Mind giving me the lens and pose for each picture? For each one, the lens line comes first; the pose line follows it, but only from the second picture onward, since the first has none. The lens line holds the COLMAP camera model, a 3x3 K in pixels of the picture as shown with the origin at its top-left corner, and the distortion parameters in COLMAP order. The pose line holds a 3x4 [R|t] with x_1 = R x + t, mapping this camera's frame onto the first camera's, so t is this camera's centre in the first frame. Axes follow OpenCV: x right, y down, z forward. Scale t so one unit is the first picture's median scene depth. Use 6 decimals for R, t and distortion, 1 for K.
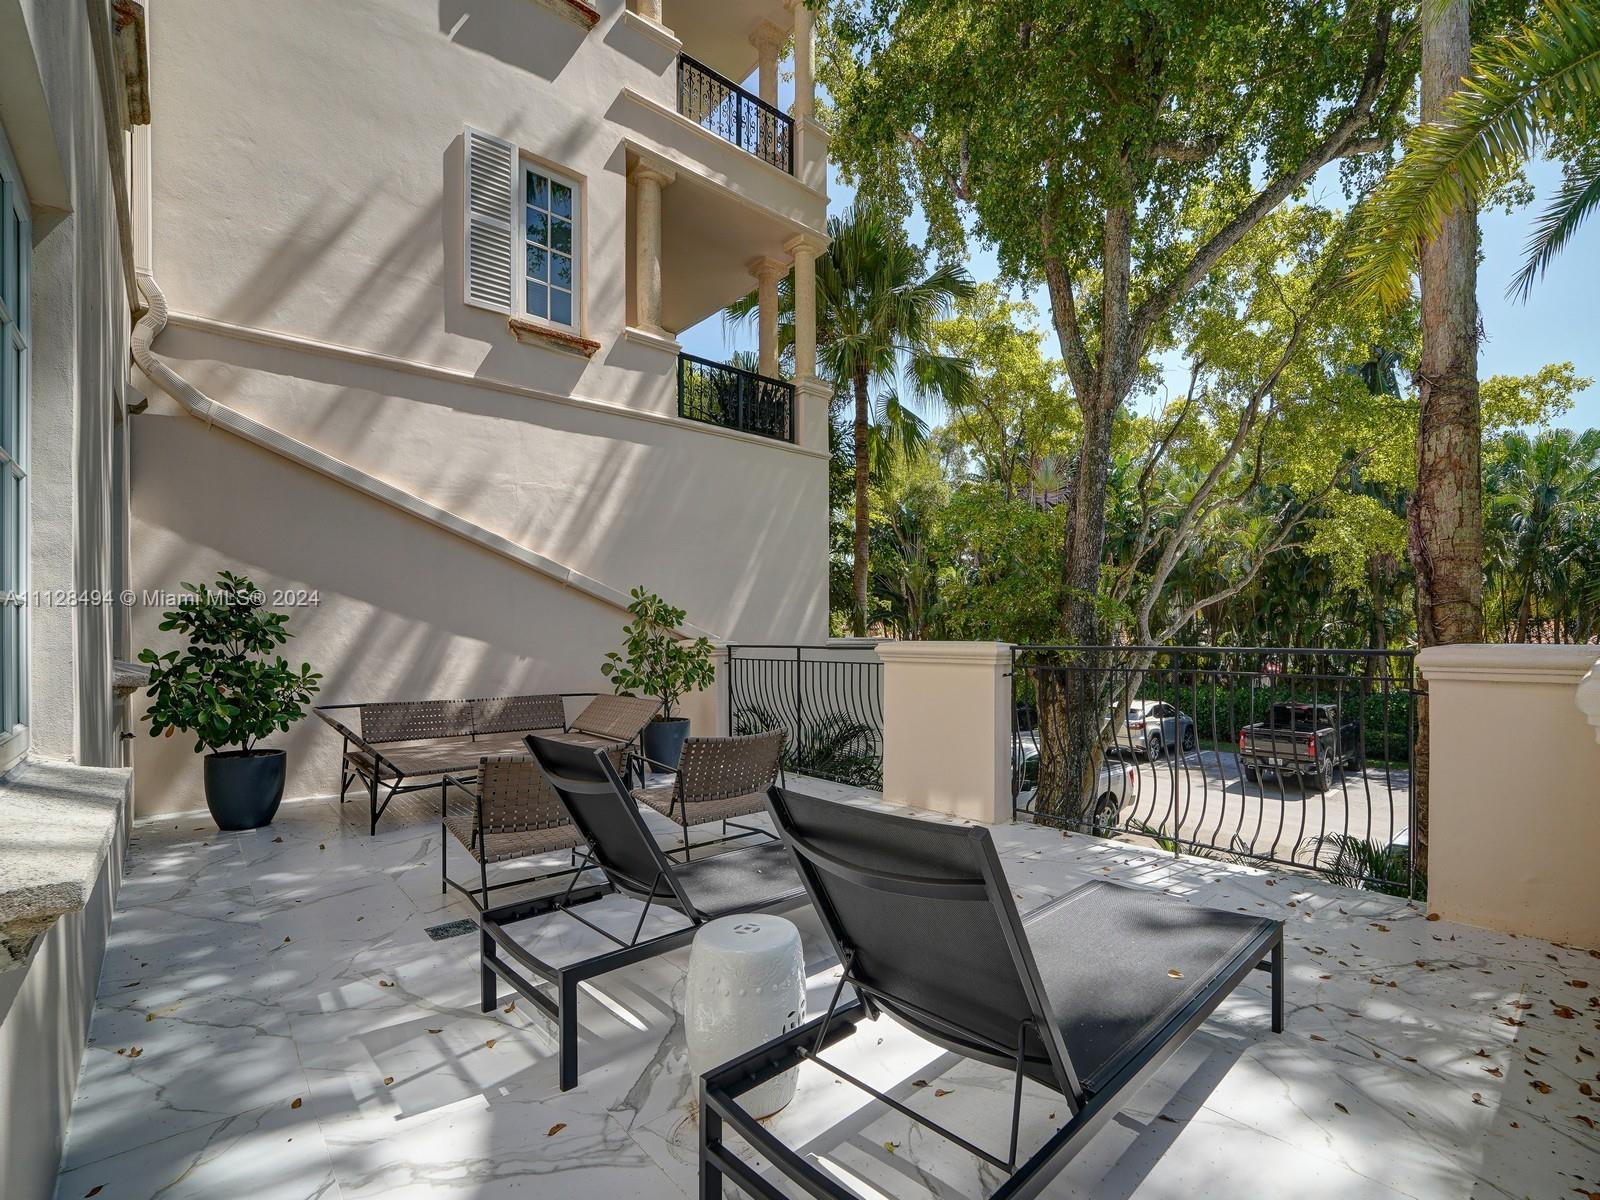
lens RADIAL K [[724.2, 0, 823.6], [0, 724.2, 625.5], [0, 0, 1]] dist [0.017060, -0.014447]
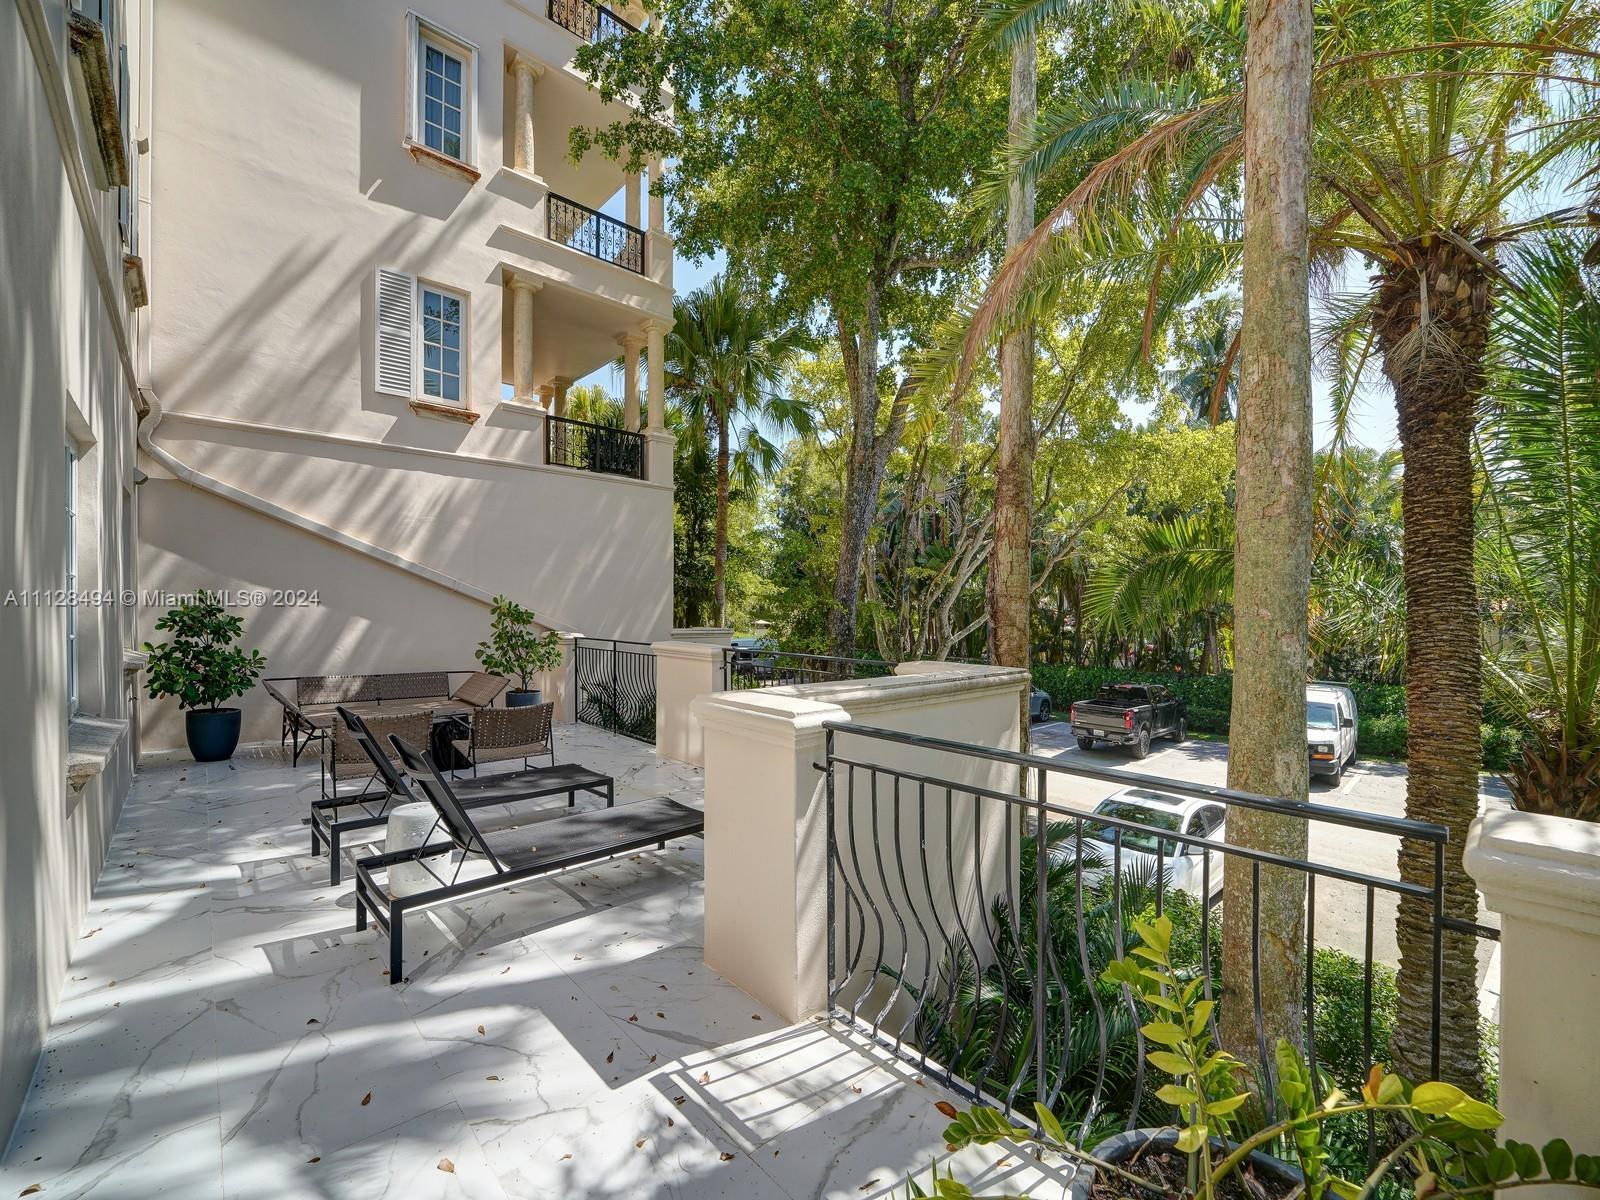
lens RADIAL K [[687.4, 0, 778.7], [0, 687.4, 602.5], [0, 0, 1]] dist [-0.000841, -0.000351]
pose [[0.999590, 0.015578, -0.024011, 0.288392], [-0.015385, 0.999848, 0.008196, -0.055334], [0.024135, -0.007824, 0.999678, -0.274752]]
